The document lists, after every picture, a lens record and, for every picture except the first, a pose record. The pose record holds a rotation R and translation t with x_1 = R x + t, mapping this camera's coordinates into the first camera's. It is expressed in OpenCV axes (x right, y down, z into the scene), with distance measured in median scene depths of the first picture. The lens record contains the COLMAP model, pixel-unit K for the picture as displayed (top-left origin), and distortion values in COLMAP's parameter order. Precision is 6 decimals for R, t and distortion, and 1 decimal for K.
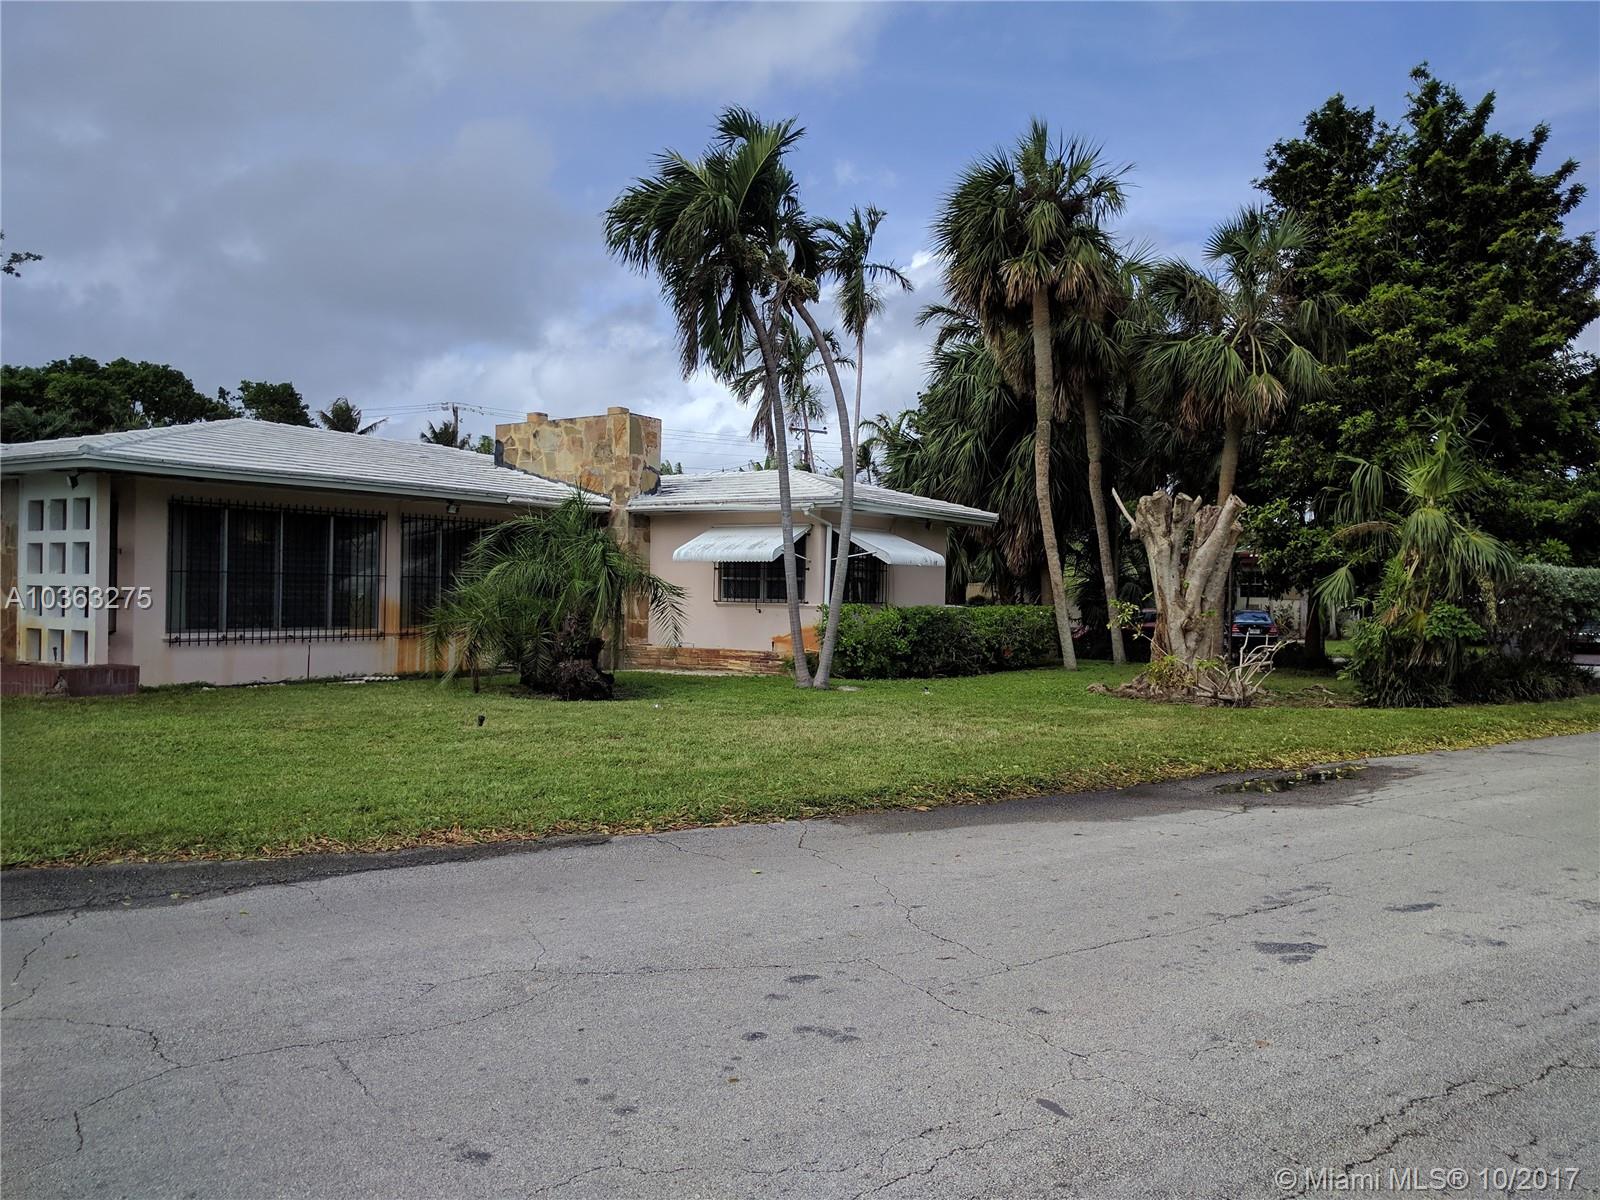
lens RADIAL K [[1225.6, 0, 796.3], [0, 1225.6, 582.7], [0, 0, 1]] dist [0.000133, 0.020450]
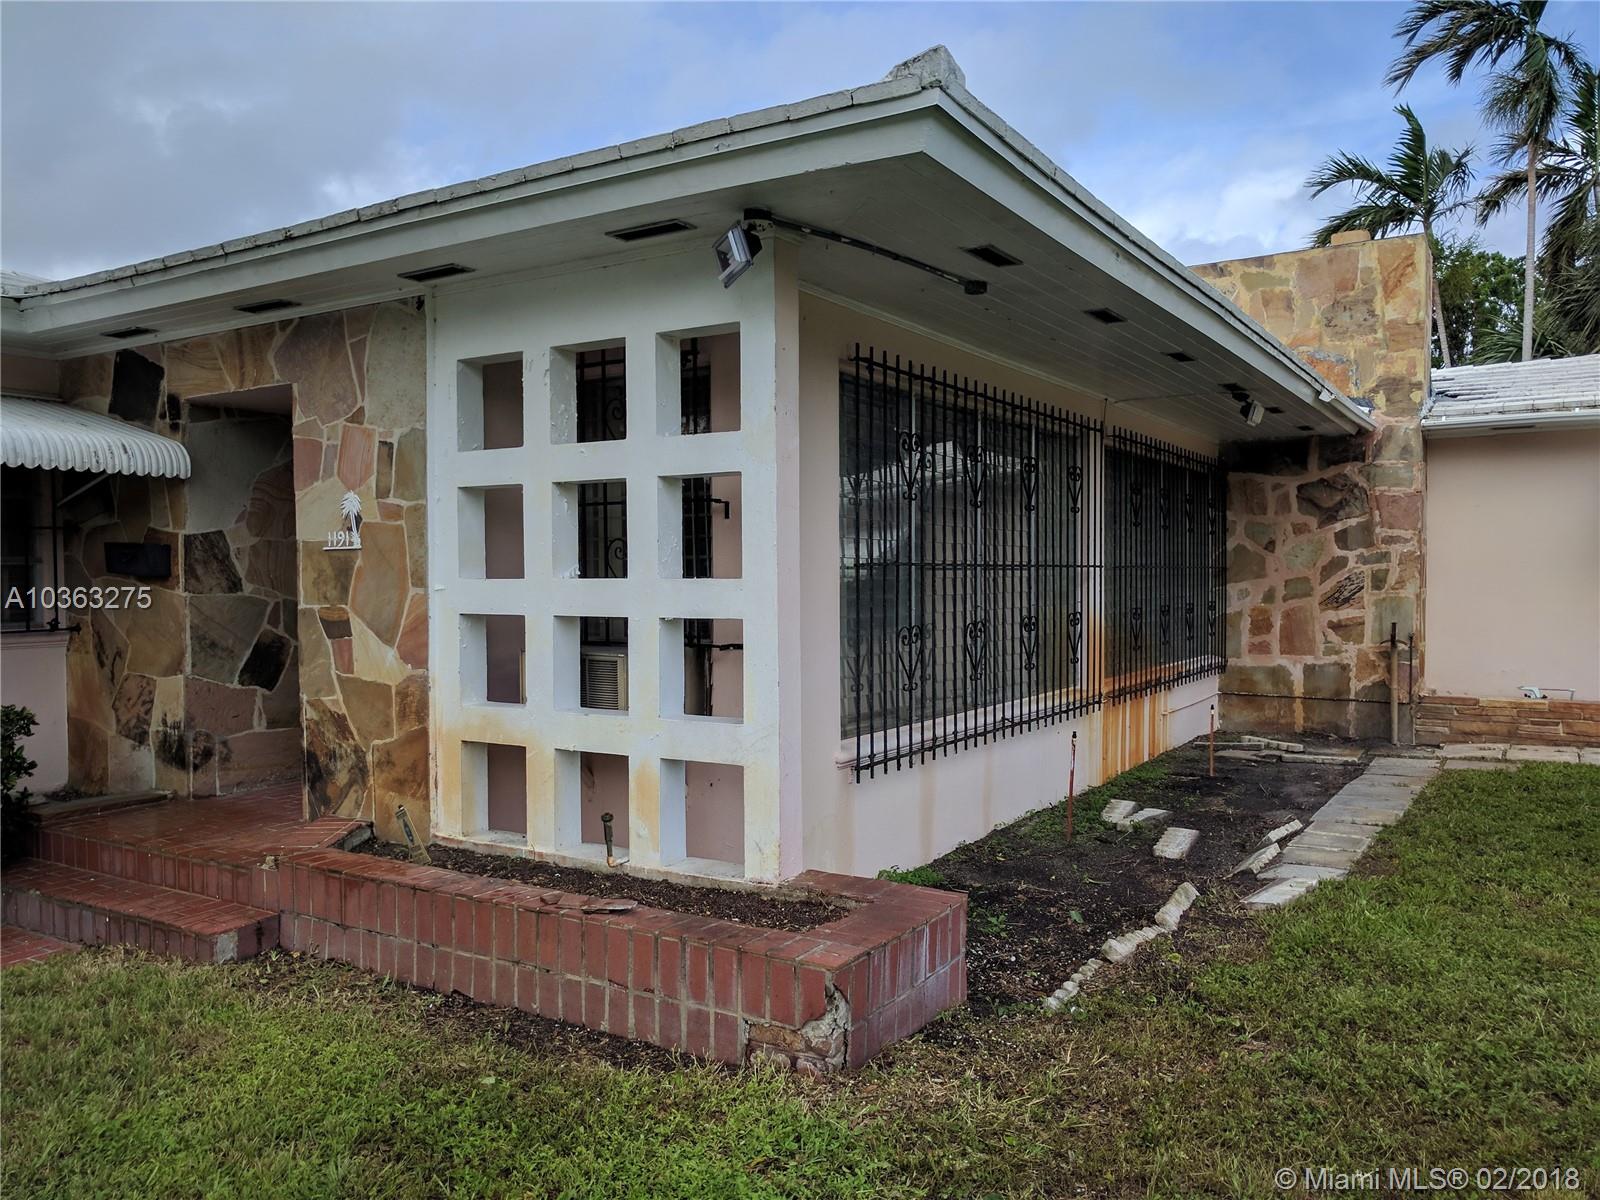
lens RADIAL K [[1225.6, 0, 798.9], [0, 1225.6, 597.4], [0, 0, 1]] dist [0.000133, 0.020450]
pose [[0.999789, -0.017843, 0.010203, -0.576403], [0.017558, 0.999471, 0.027380, -0.010685], [-0.010686, -0.027195, 0.999573, 0.713532]]
